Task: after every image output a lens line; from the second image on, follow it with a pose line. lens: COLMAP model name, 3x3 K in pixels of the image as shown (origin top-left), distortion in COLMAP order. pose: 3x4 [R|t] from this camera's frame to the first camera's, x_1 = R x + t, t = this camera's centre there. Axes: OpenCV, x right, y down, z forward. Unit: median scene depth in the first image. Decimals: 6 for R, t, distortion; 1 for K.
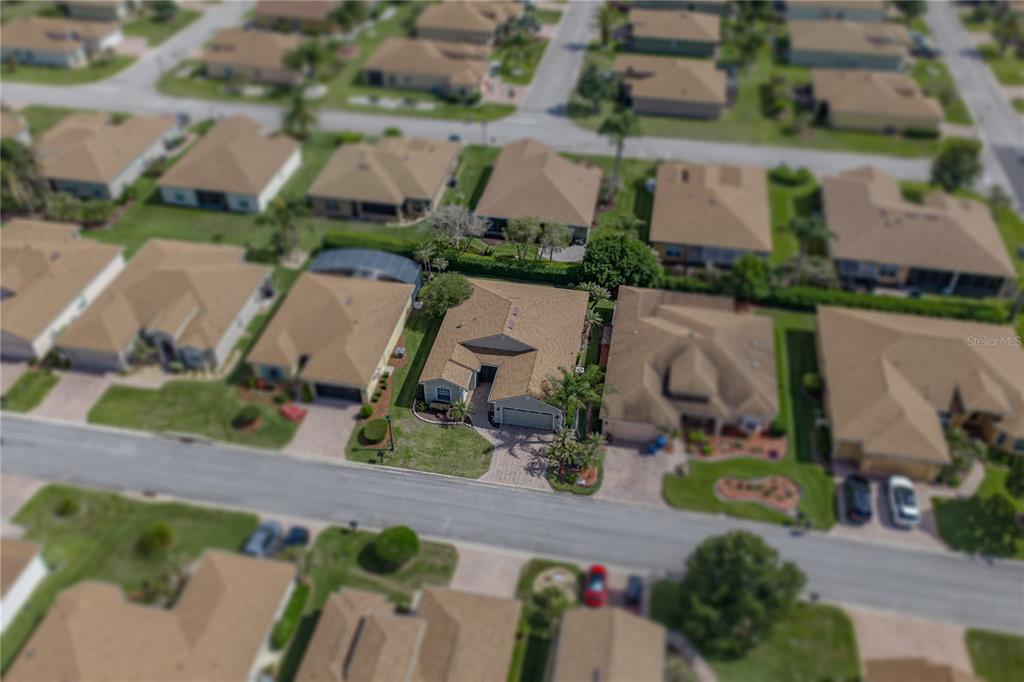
lens RADIAL K [[848.6, 0, 512.0], [0, 848.6, 341.0], [0, 0, 1]] dist [0.047294, -0.037115]
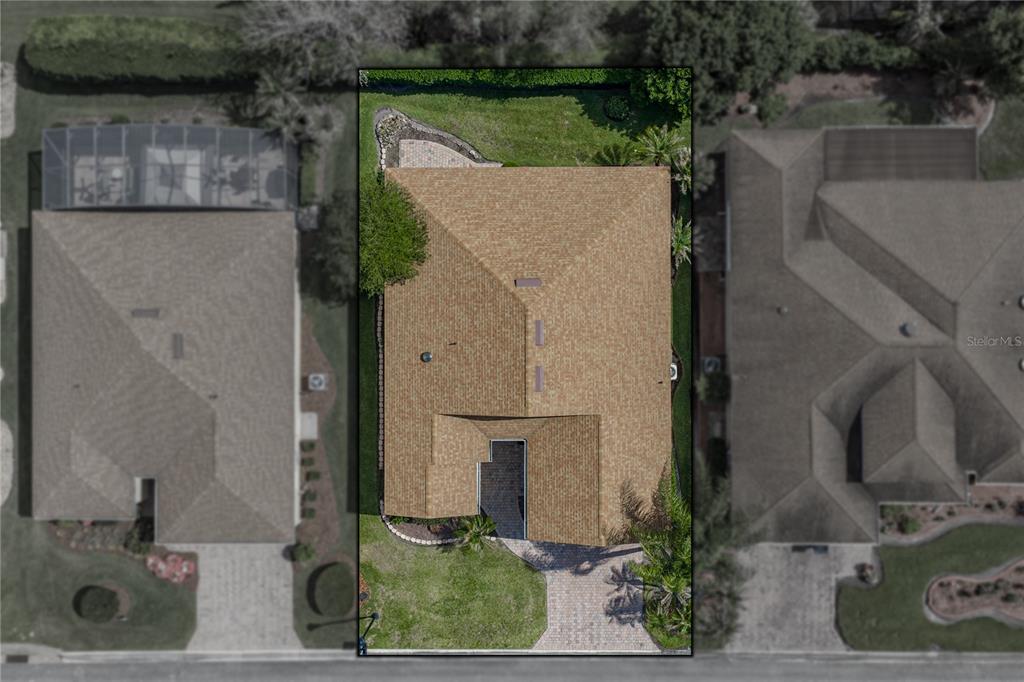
lens RADIAL K [[848.6, 0, 512.0], [0, 848.6, 341.0], [0, 0, 1]] dist [0.047294, -0.037115]
pose [[0.982411, -0.186701, -0.003310, -0.010474], [0.123239, 0.634958, 0.762654, -0.388689], [-0.140287, -0.749648, 0.646798, 0.684962]]
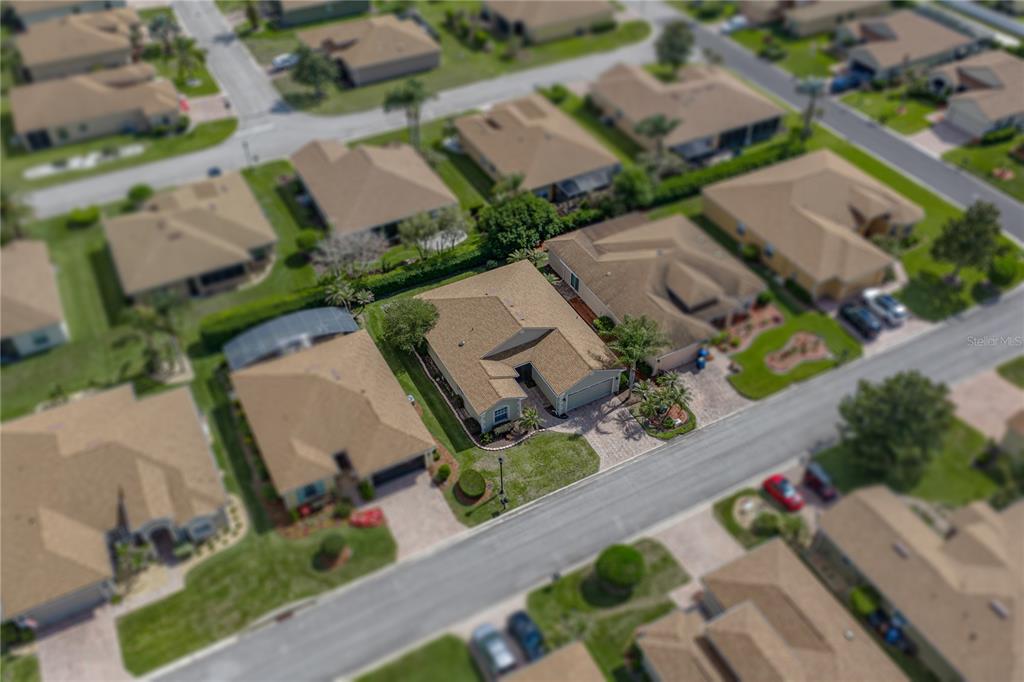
lens RADIAL K [[848.6, 0, 512.0], [0, 848.6, 341.0], [0, 0, 1]] dist [0.047294, -0.037115]
pose [[0.779158, -0.428753, 0.457258, -0.434496], [0.407155, 0.900812, 0.150872, -0.135474], [-0.476590, 0.068622, 0.876443, 0.176696]]
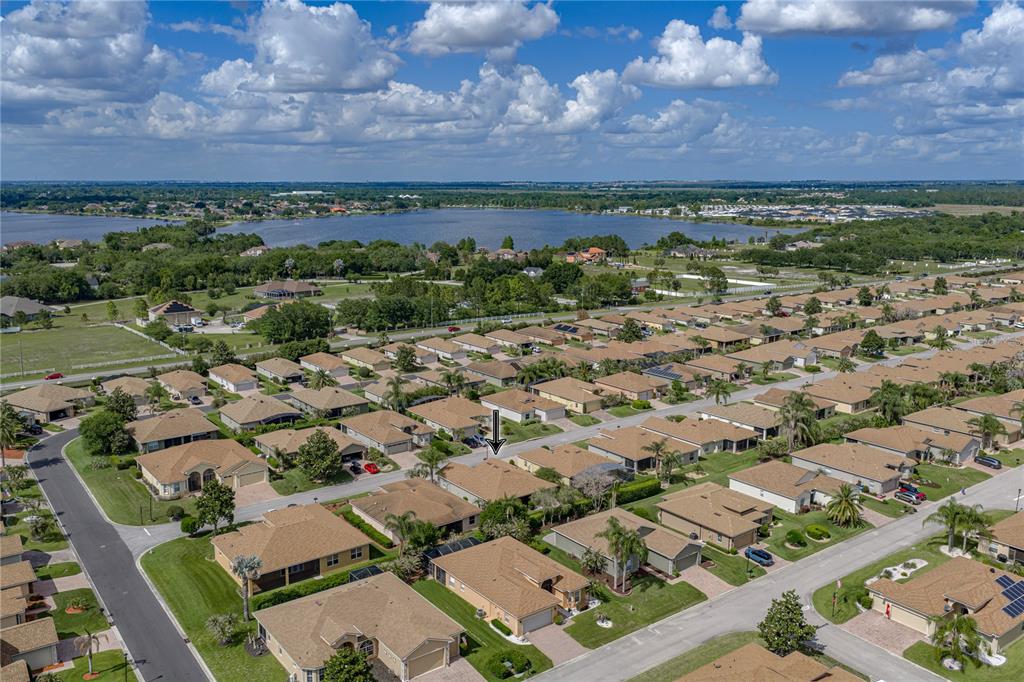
lens RADIAL K [[848.6, 0, 512.0], [0, 848.6, 341.0], [0, 0, 1]] dist [0.047294, -0.037115]
pose [[-0.671926, 0.135481, -0.728121, 1.245248], [-0.475659, 0.674624, 0.564475, -1.234551], [0.567683, 0.725622, -0.388854, 1.508433]]
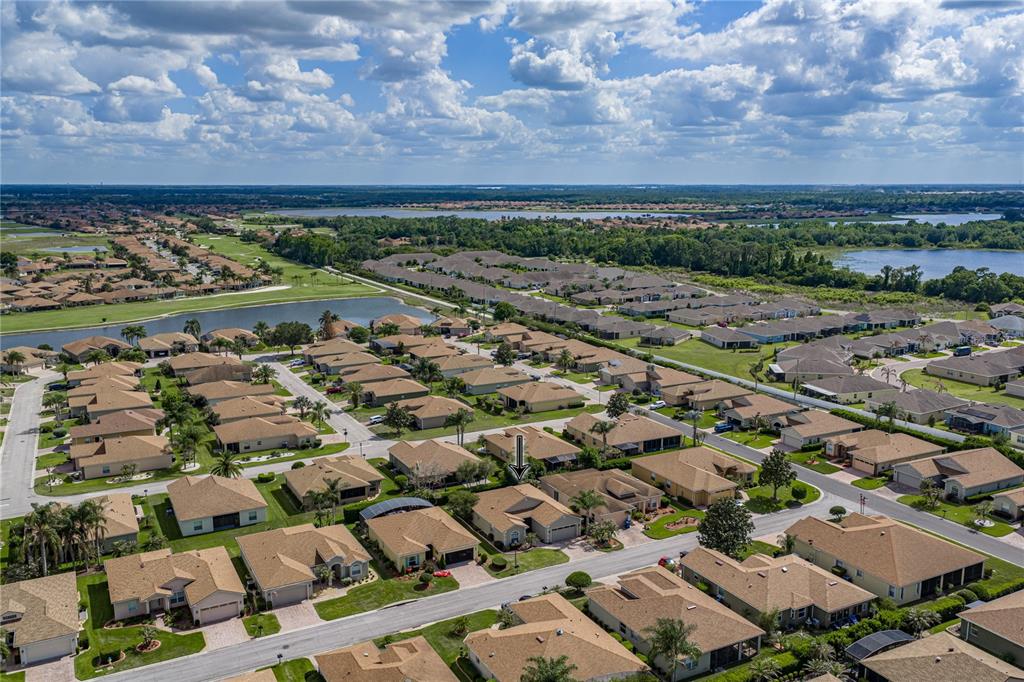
lens RADIAL K [[848.6, 0, 512.0], [0, 848.6, 341.0], [0, 0, 1]] dist [0.047294, -0.037115]
pose [[0.780862, -0.118377, 0.613385, -1.007658], [0.403701, 0.844939, -0.350862, 0.303936], [-0.476739, 0.521599, 0.707570, -0.355075]]
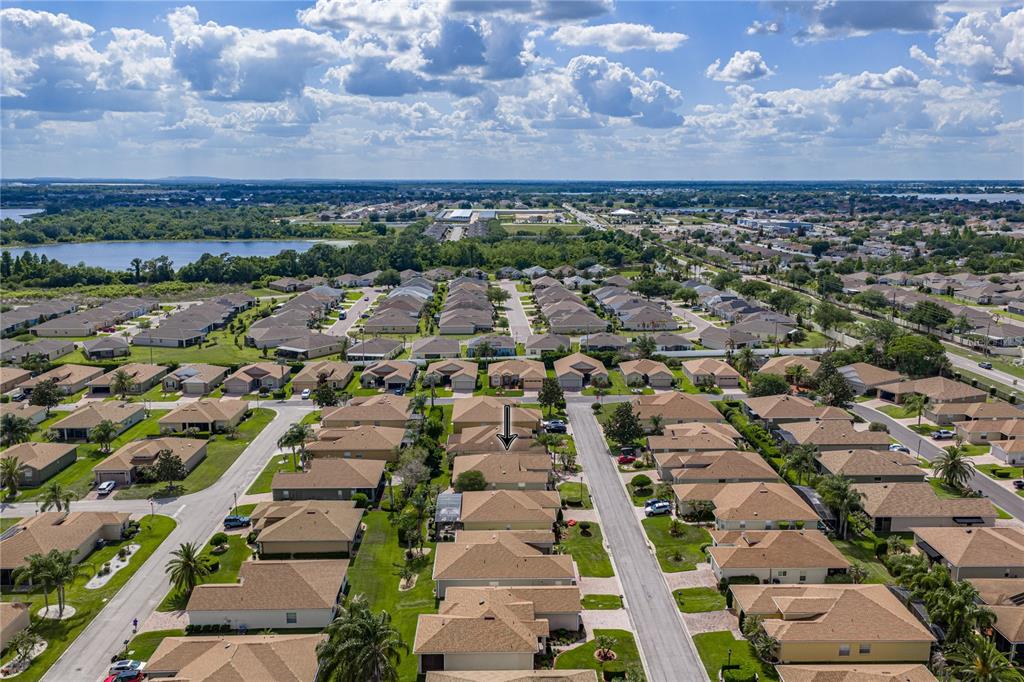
lens RADIAL K [[848.6, 0, 512.0], [0, 848.6, 341.0], [0, 0, 1]] dist [0.047294, -0.037115]
pose [[-0.209834, -0.187762, 0.959539, -1.755449], [0.626349, 0.727760, 0.279379, -0.719511], [-0.750771, 0.659630, -0.035104, 0.866059]]
